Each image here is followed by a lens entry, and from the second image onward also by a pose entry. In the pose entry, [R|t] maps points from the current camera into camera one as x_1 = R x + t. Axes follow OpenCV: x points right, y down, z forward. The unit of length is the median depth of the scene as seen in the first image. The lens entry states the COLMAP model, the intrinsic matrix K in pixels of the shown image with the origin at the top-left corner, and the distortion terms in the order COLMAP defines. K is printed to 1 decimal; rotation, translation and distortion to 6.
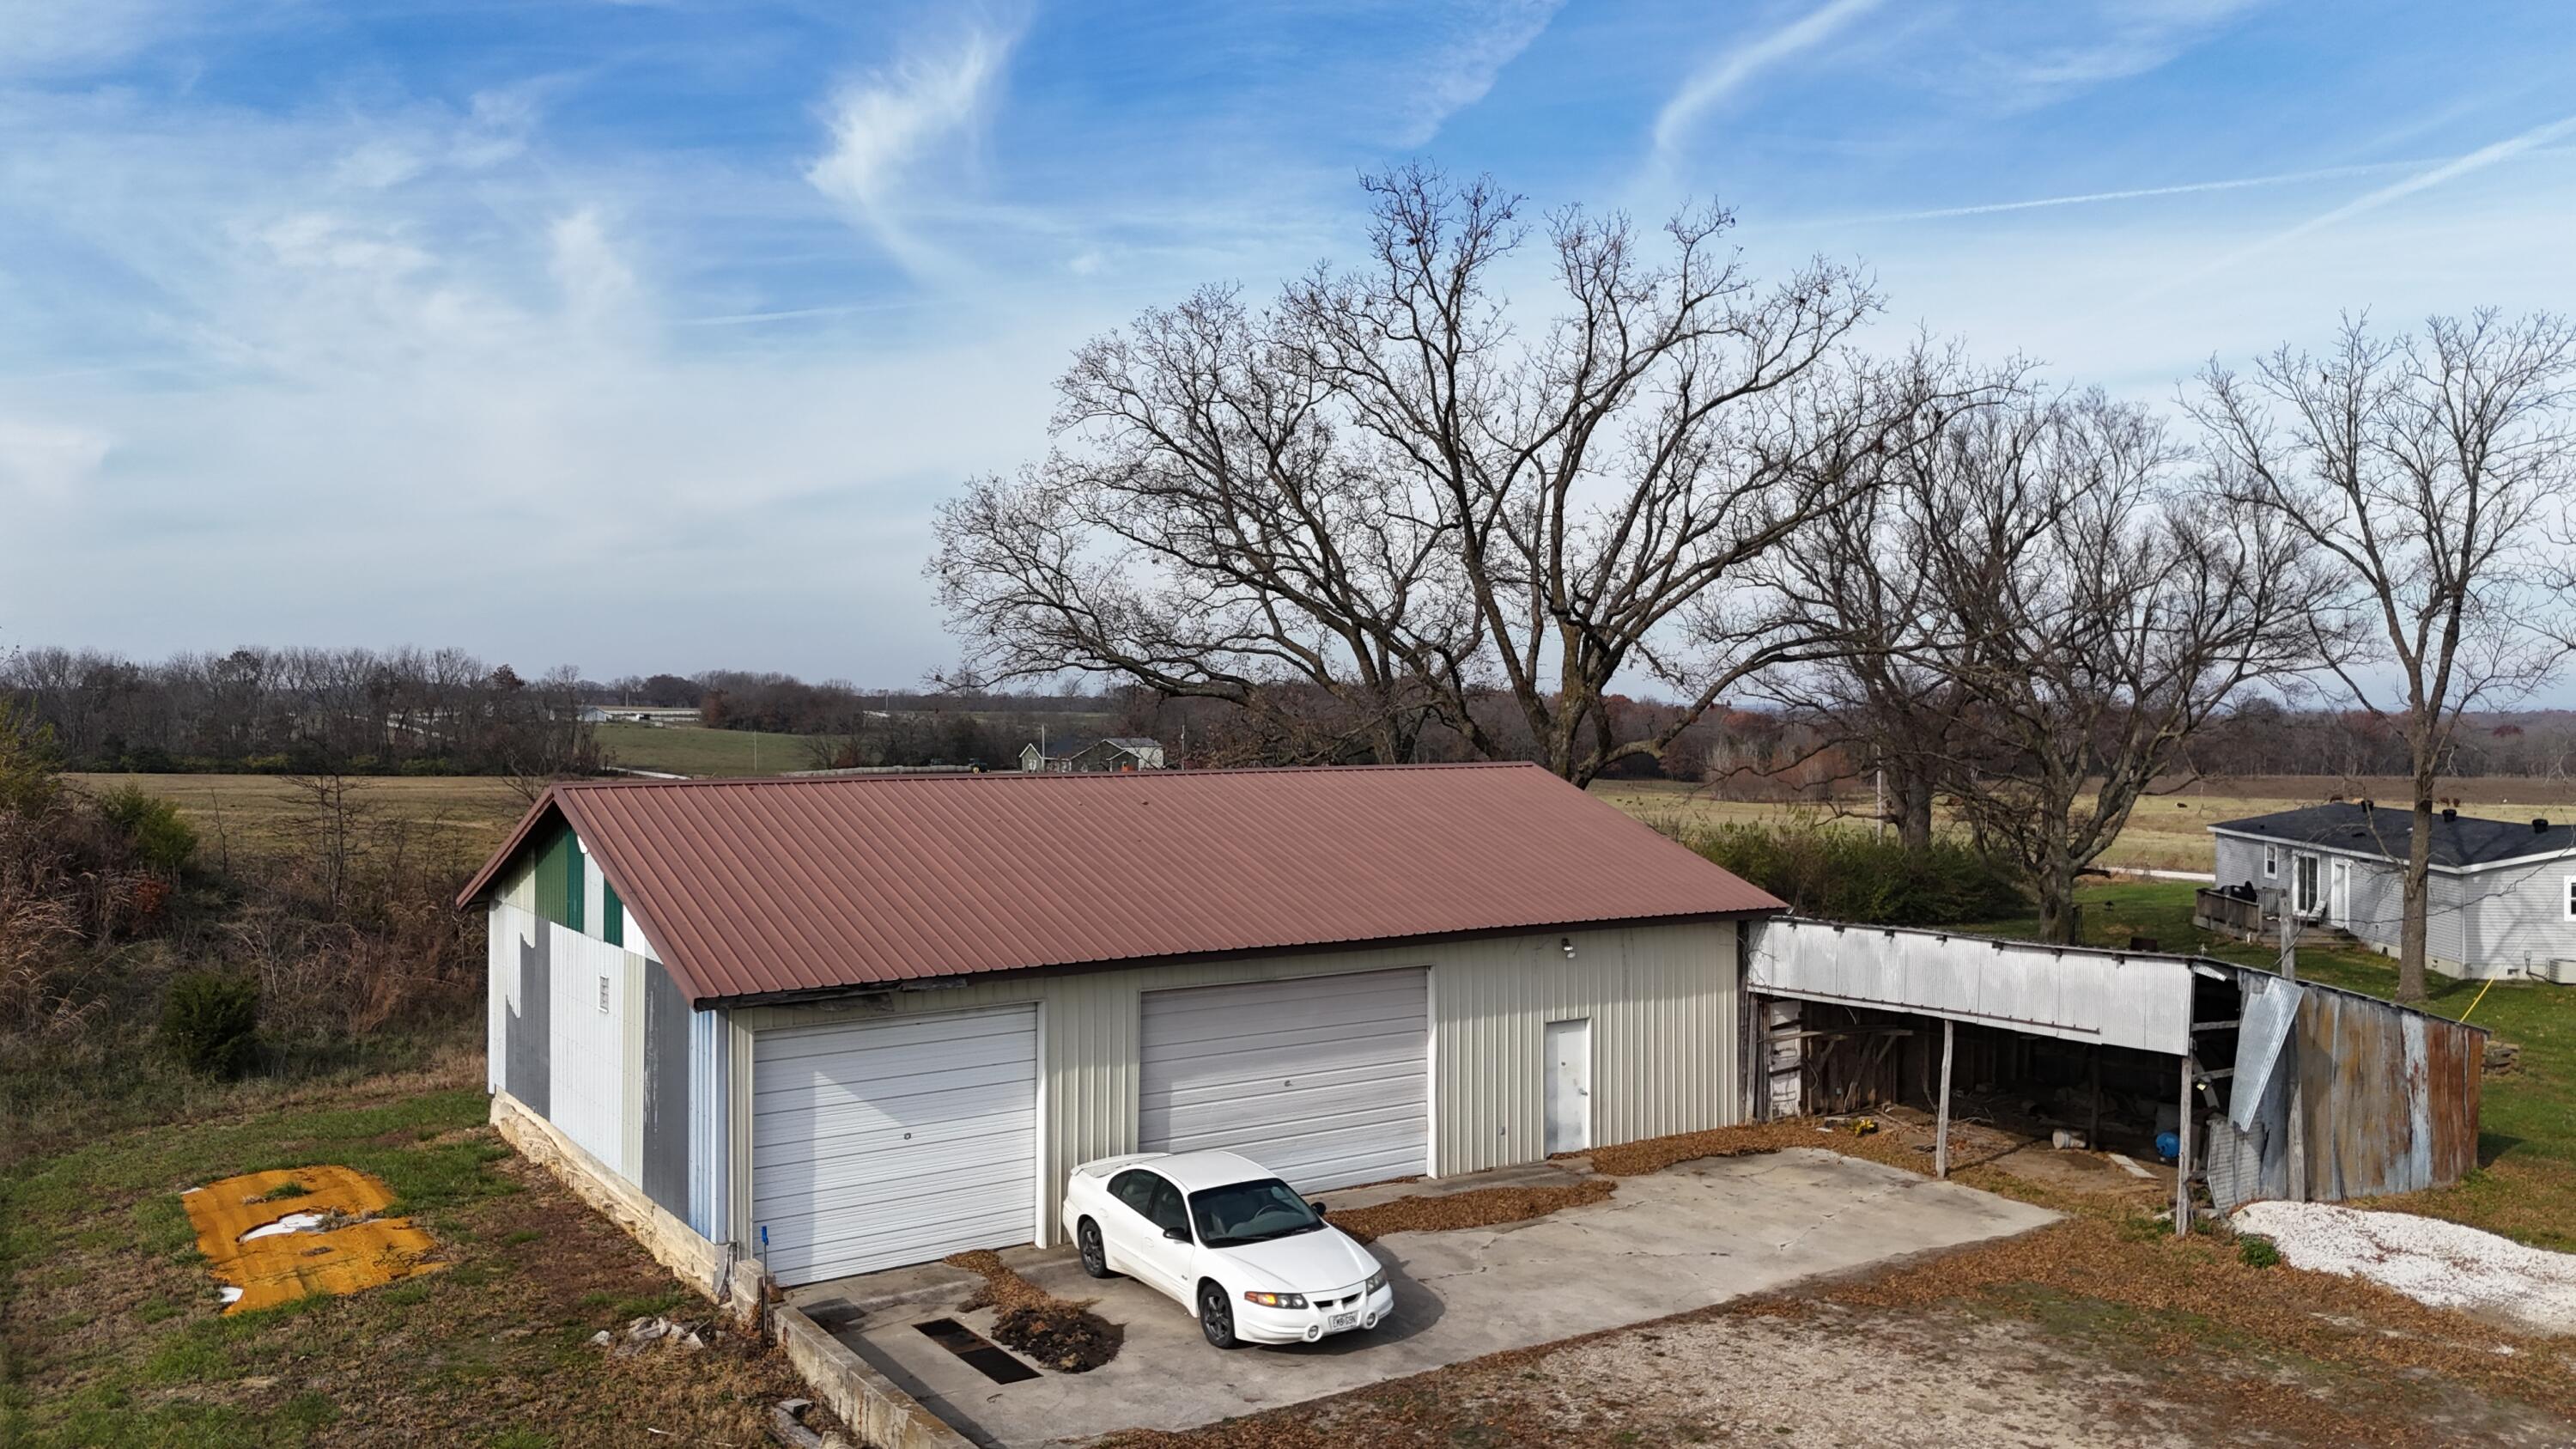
lens RADIAL K [[1898.7, 0, 1284.0], [0, 1898.7, 730.7], [0, 0, 1]] dist [0.069598, -0.059684]
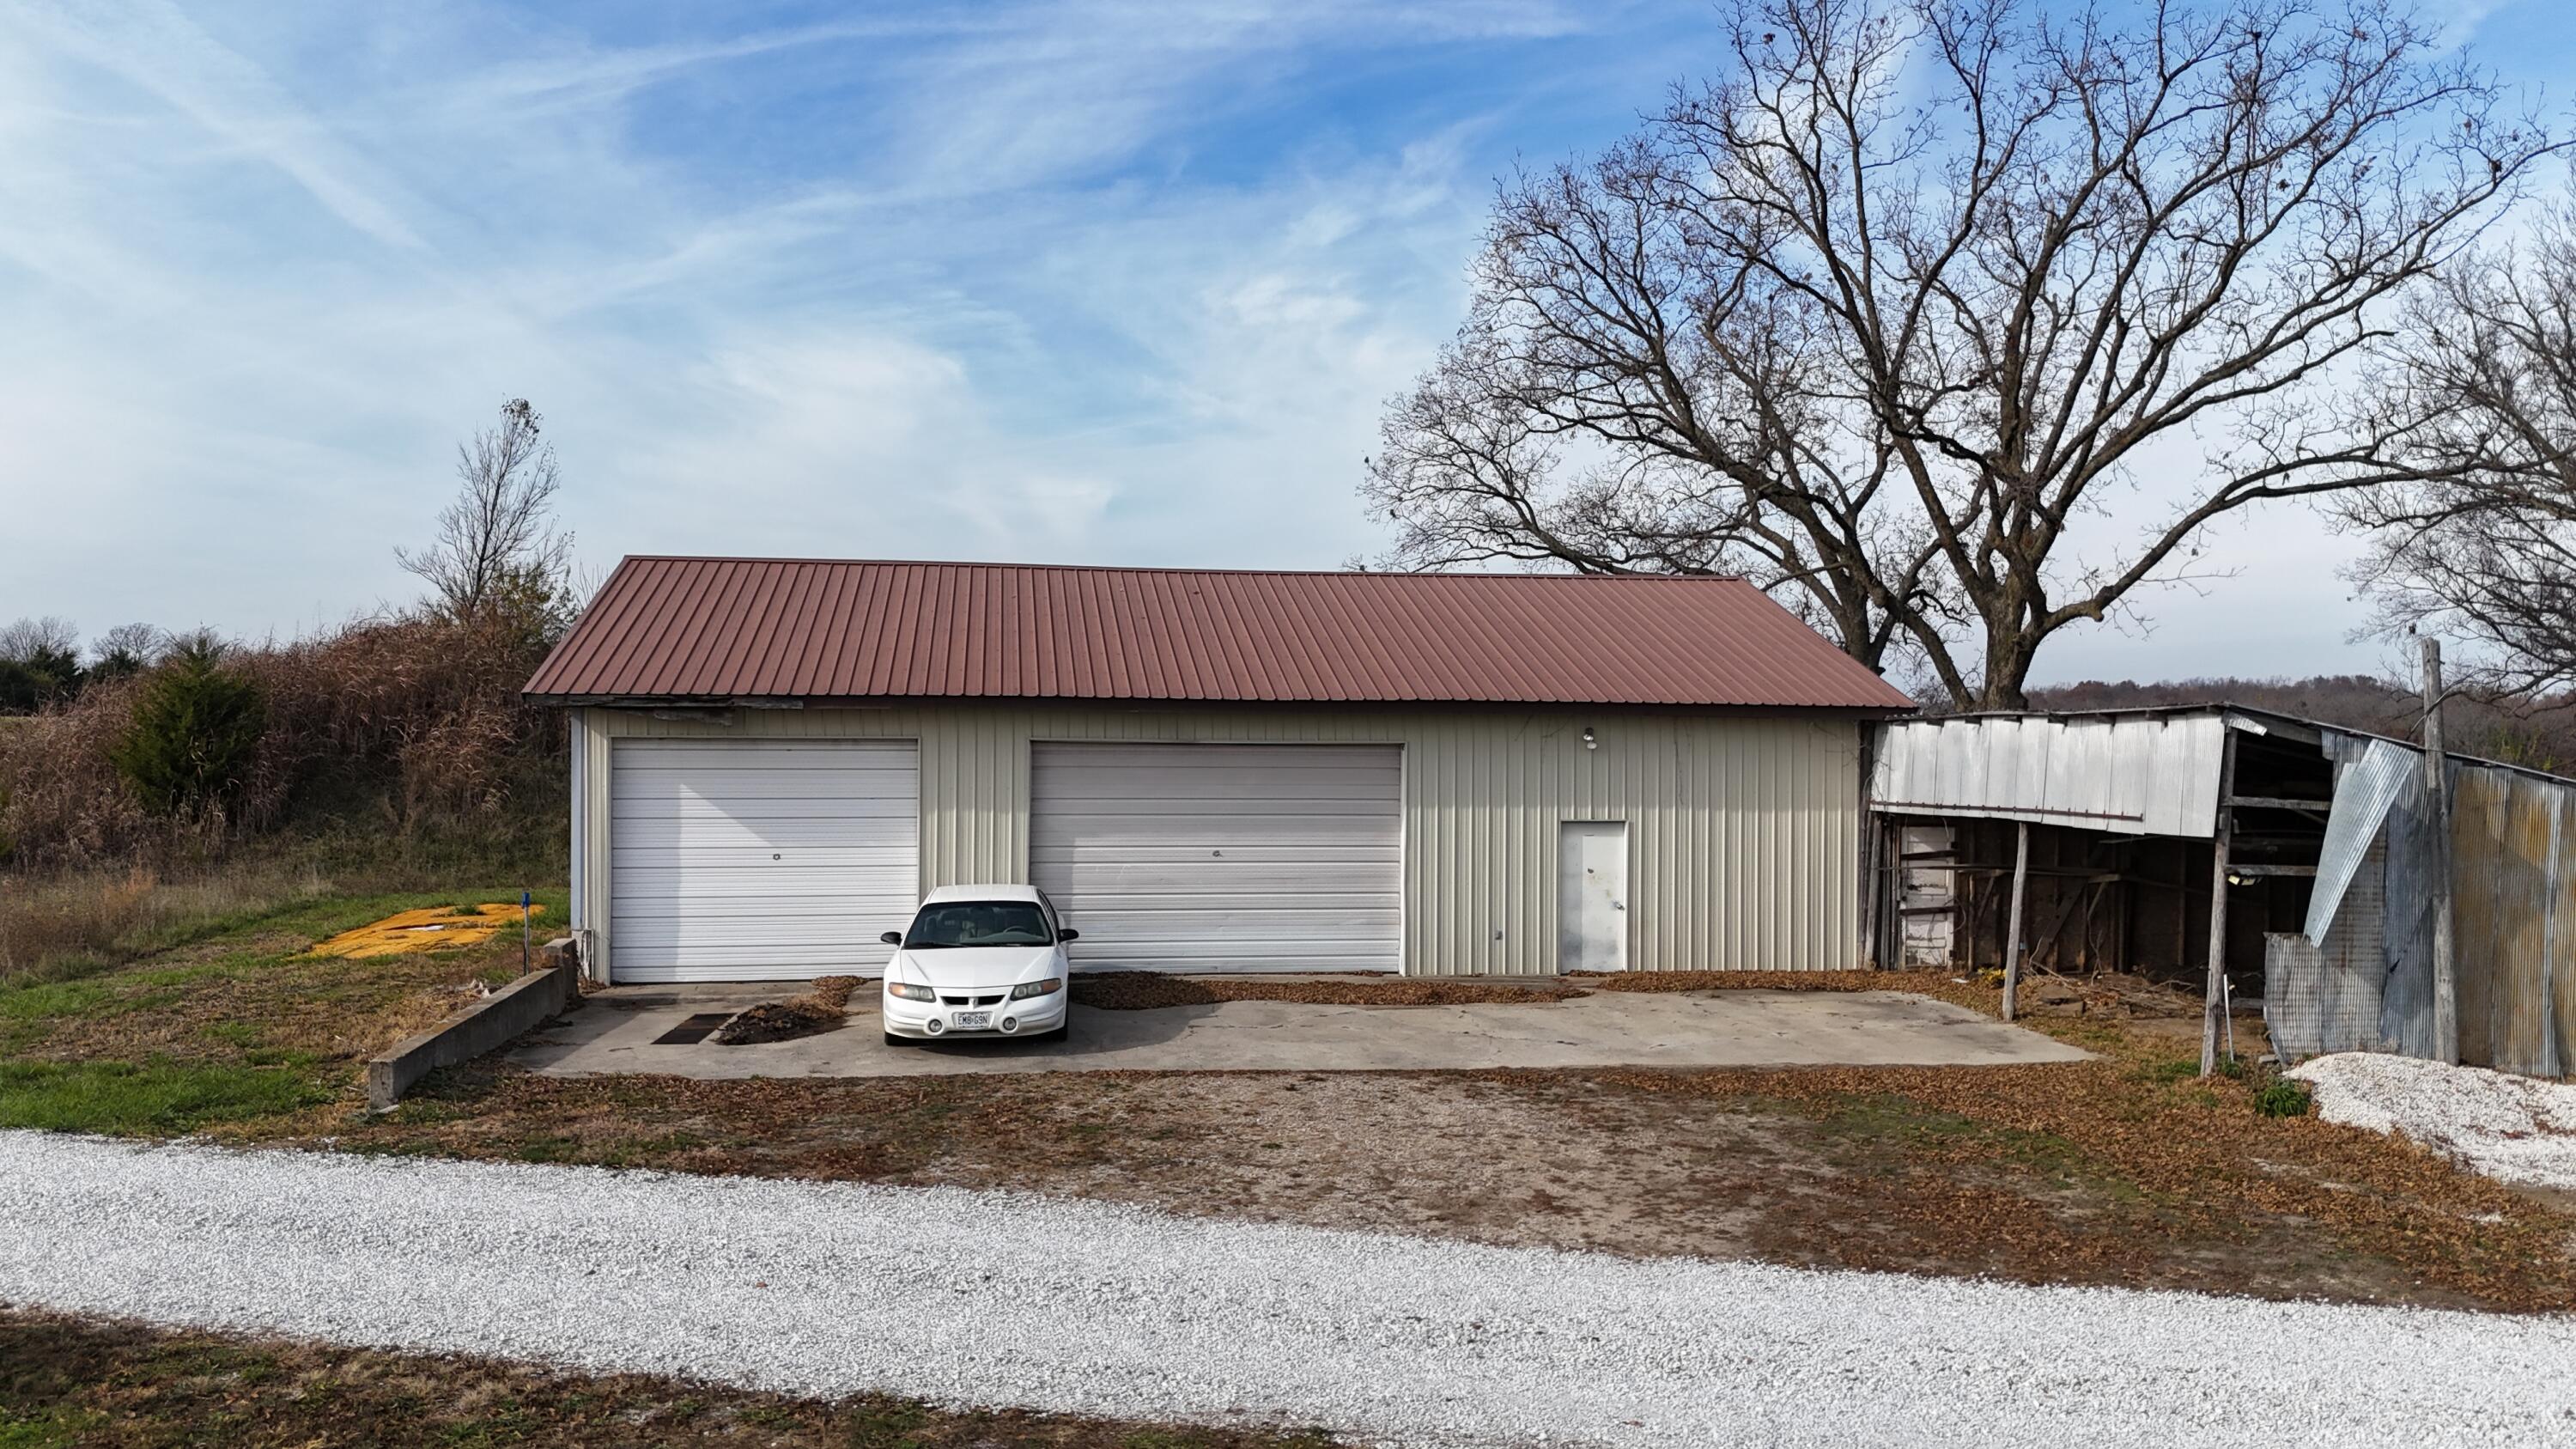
lens RADIAL K [[1898.7, 0, 1284.0], [0, 1898.7, 730.7], [0, 0, 1]] dist [0.069598, -0.059684]
pose [[0.899670, 0.009288, -0.436472, 0.453608], [-0.011559, 0.999930, -0.002548, 0.128850], [0.436418, 0.007338, 0.899714, 0.166480]]
